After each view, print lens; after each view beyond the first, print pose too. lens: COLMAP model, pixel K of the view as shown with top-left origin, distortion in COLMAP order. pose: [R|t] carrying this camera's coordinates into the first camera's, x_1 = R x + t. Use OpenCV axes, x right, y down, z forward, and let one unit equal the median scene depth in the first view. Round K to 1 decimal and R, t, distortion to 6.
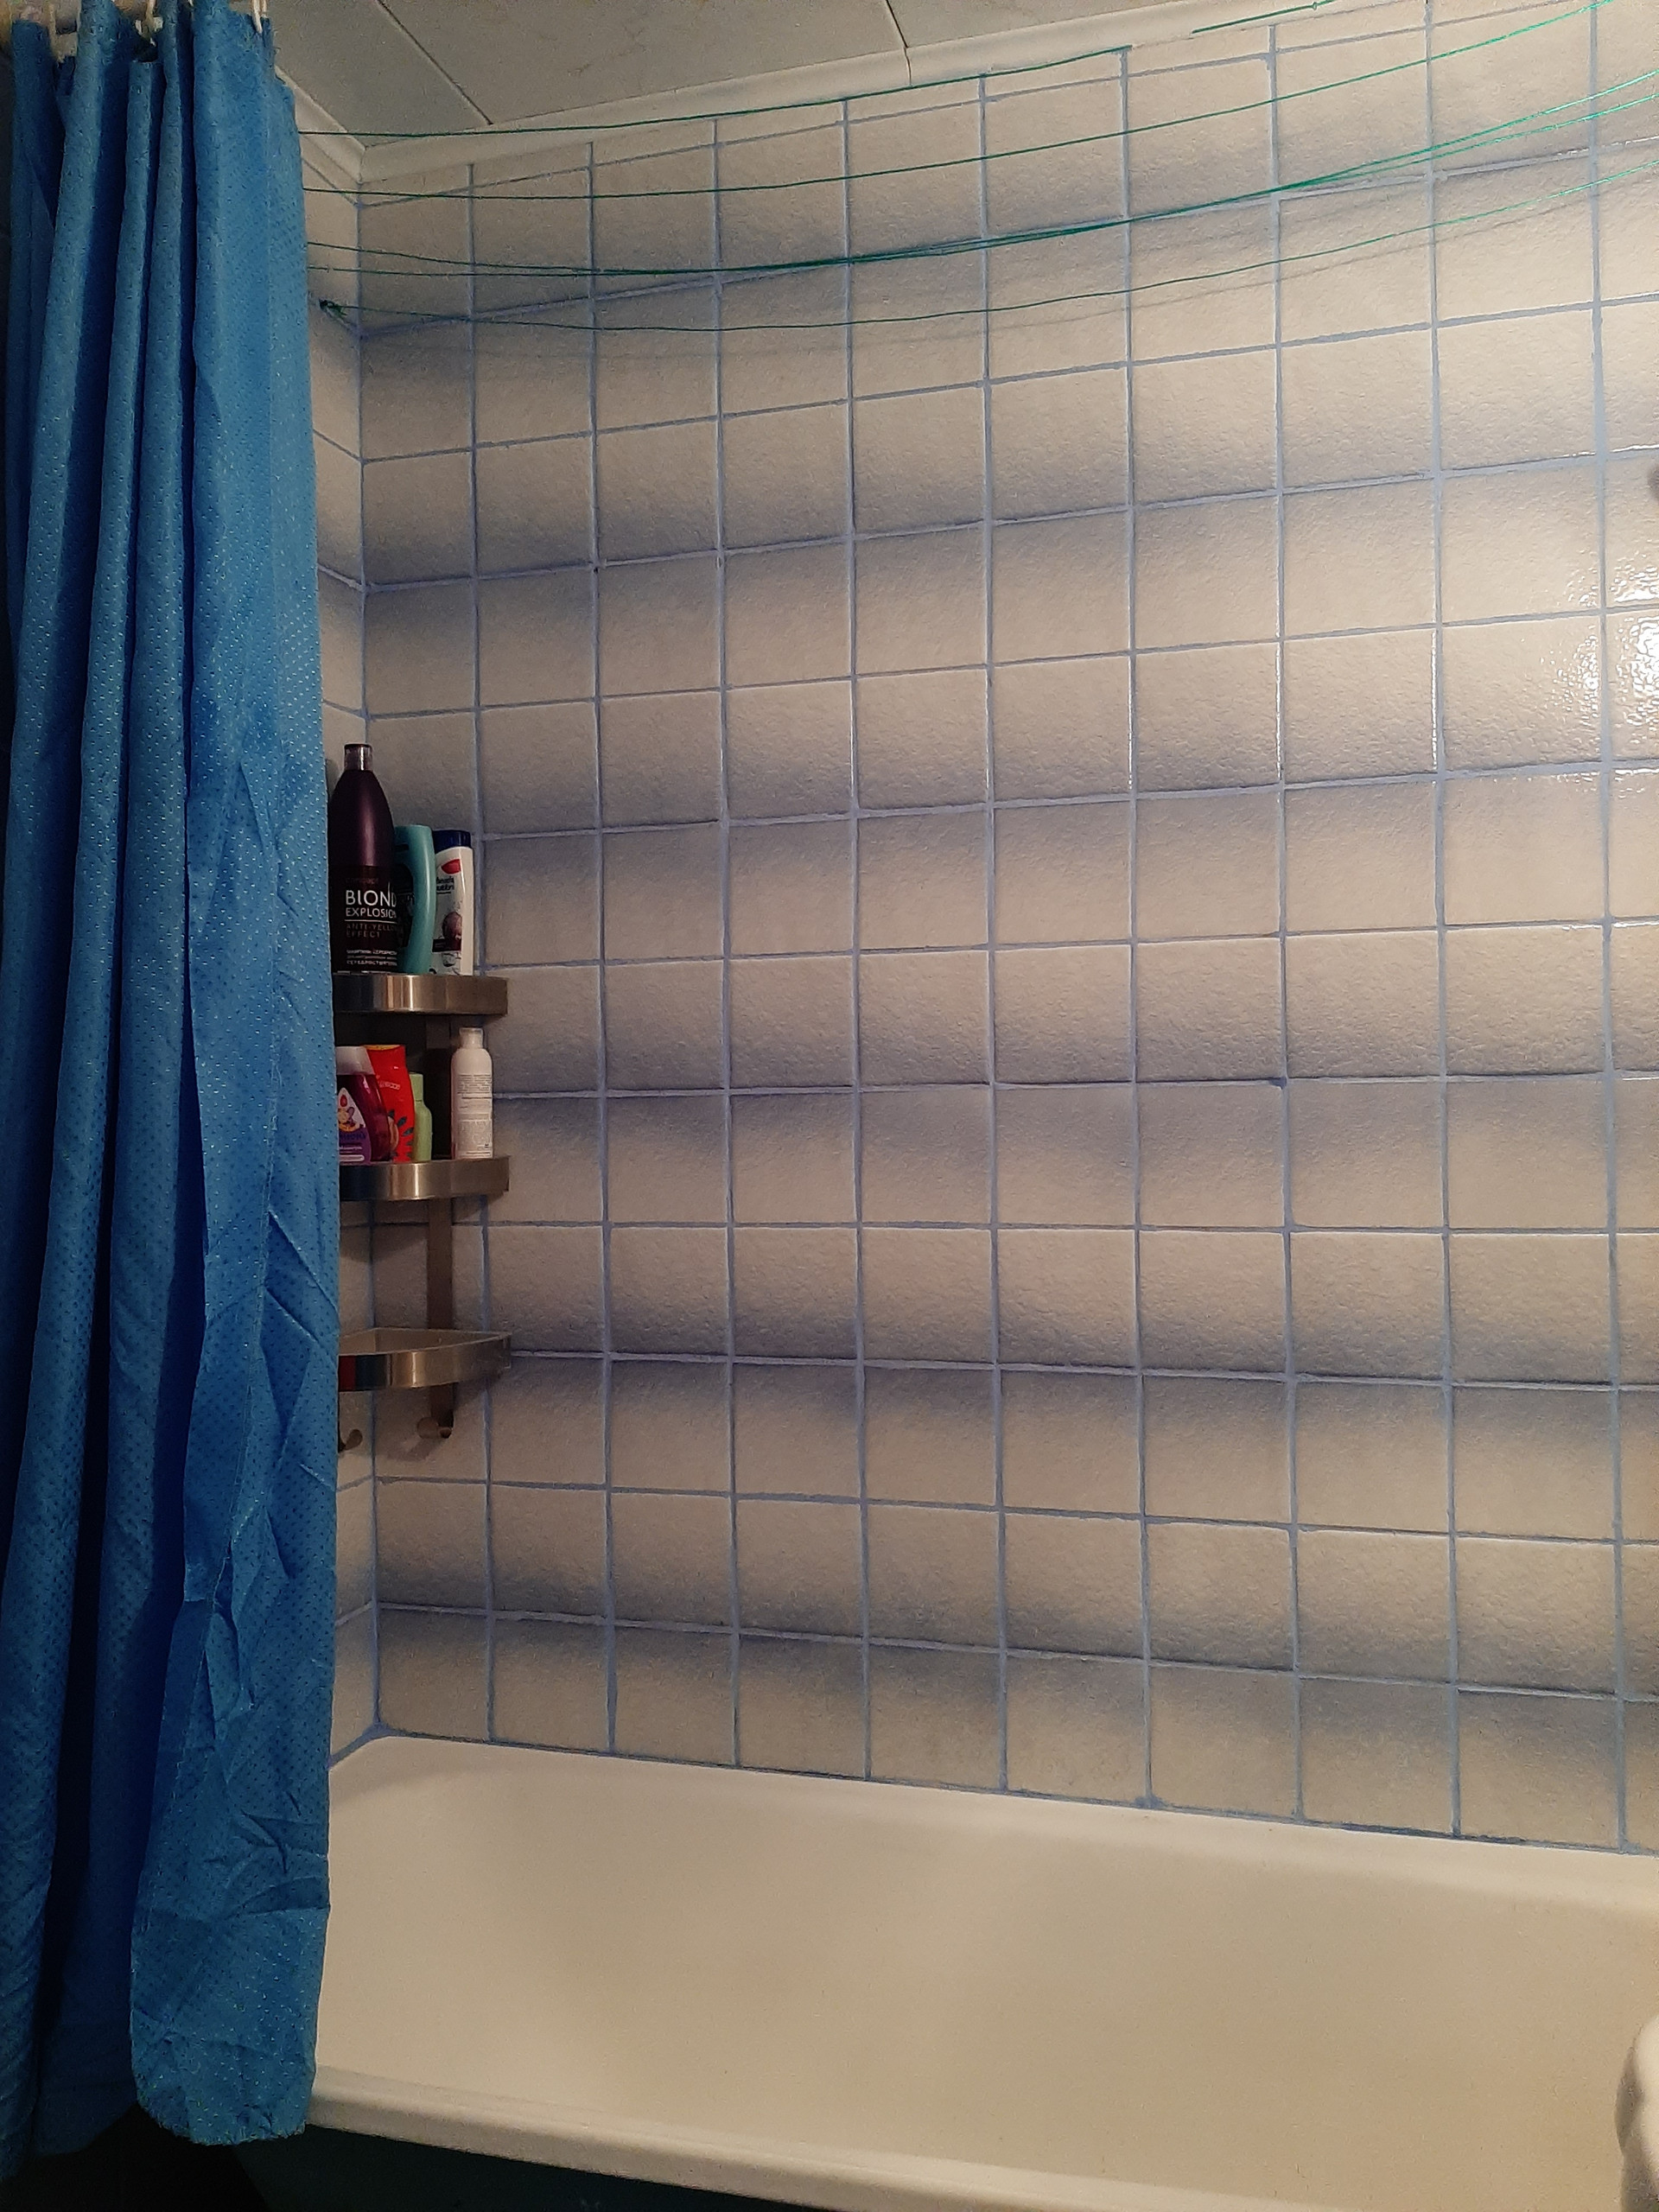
lens RADIAL K [[1772.8, 0, 829.5], [0, 1772.8, 1106.0], [0, 0, 1]] dist [0.034970, -0.064864]
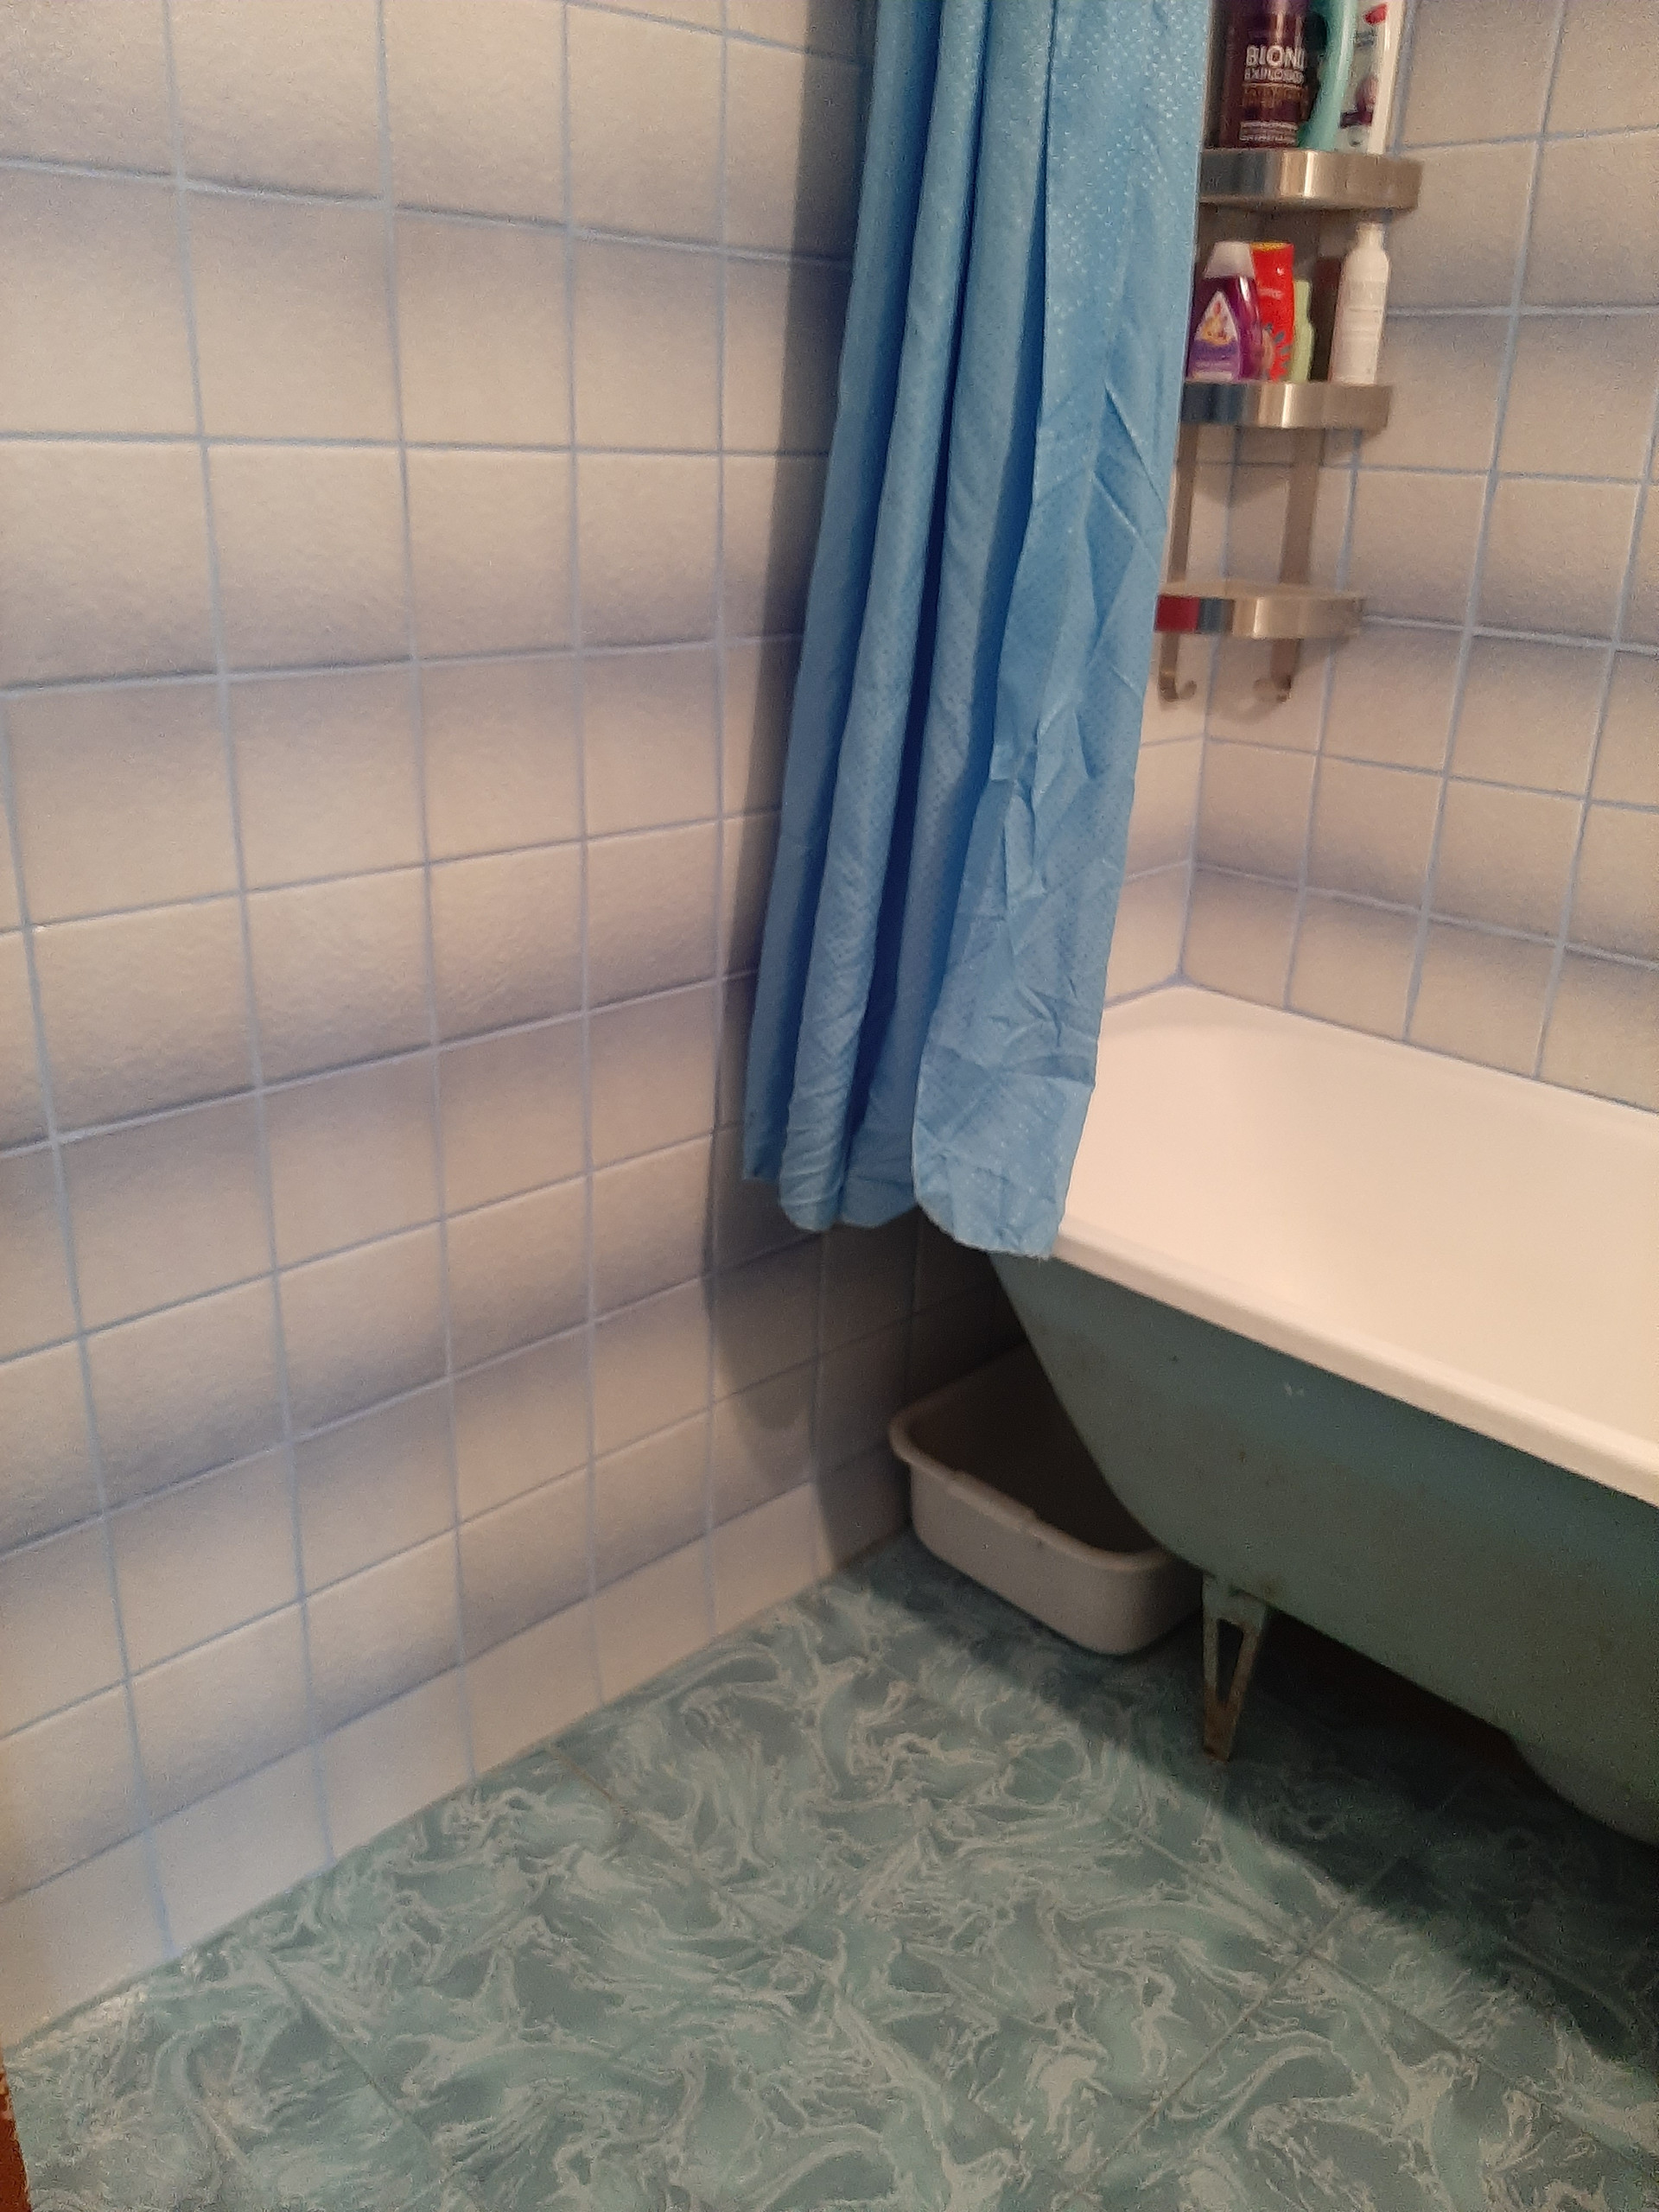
lens RADIAL K [[1772.8, 0, 829.5], [0, 1772.8, 1106.0], [0, 0, 1]] dist [0.034970, -0.064864]
pose [[0.874680, 0.206487, -0.438518, 0.052419], [-0.046145, 0.936084, 0.348737, 0.092638], [0.482500, -0.284797, 0.828302, 0.026684]]
